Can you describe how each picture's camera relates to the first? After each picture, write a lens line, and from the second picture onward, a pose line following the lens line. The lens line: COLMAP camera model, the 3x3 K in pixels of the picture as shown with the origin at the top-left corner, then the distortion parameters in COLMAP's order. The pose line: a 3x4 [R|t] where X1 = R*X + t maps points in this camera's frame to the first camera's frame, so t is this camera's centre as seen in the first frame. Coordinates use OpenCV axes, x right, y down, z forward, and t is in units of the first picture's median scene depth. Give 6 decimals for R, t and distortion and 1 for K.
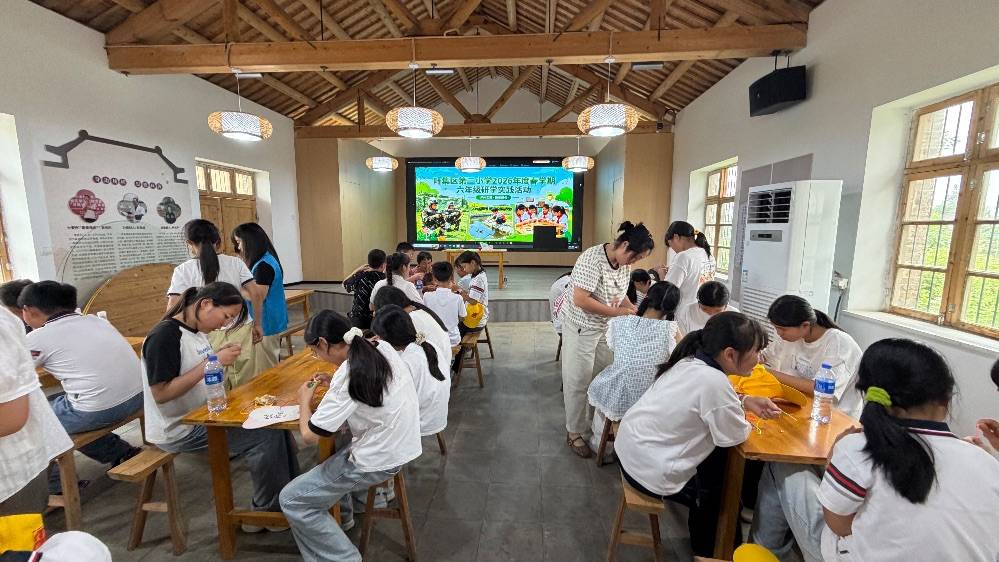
lens RADIAL K [[386.3, 0, 496.9], [0, 386.3, 271.8], [0, 0, 1]] dist [0.000181, -0.004286]
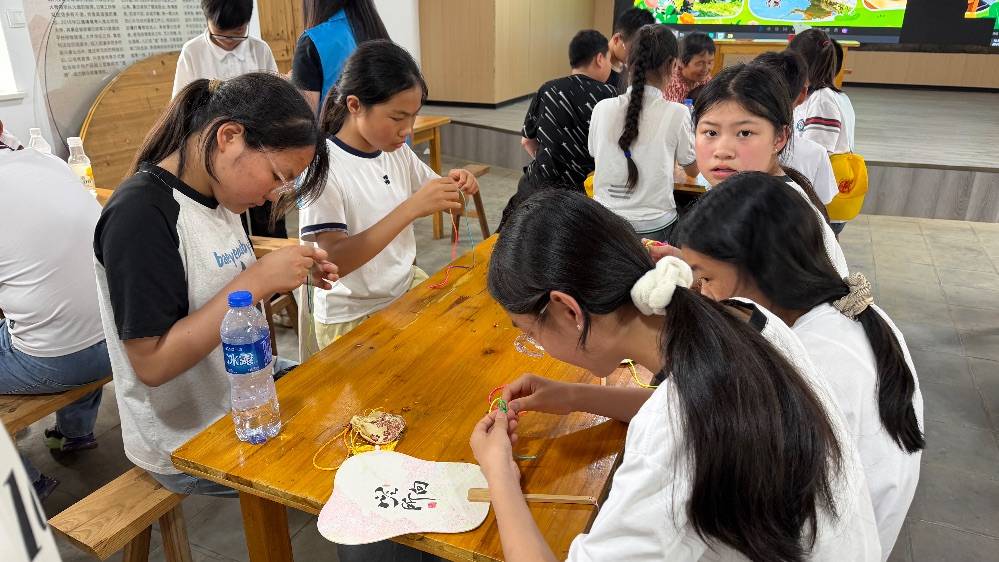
lens RADIAL K [[683.4, 0, 497.9], [0, 683.4, 303.2], [0, 0, 1]] dist [0.055717, -0.064181]
pose [[0.936412, 0.132911, -0.324758, -0.136172], [-0.033449, 0.955086, 0.294434, 0.017932], [0.349306, -0.264848, 0.898800, 0.222268]]
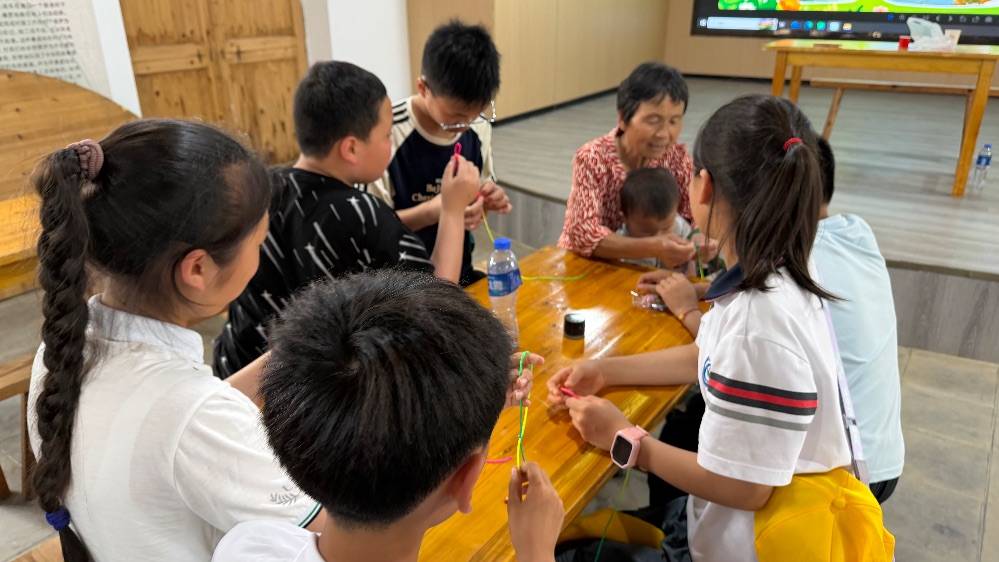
lens RADIAL K [[700.8, 0, 536.2], [0, 700.8, 285.6], [0, 0, 1]] dist [0.060777, -0.126872]
pose [[0.873858, 0.179727, -0.451741, -0.035454], [-0.039700, 0.952438, 0.302136, -0.074080], [0.484557, -0.246090, 0.839431, 0.831240]]
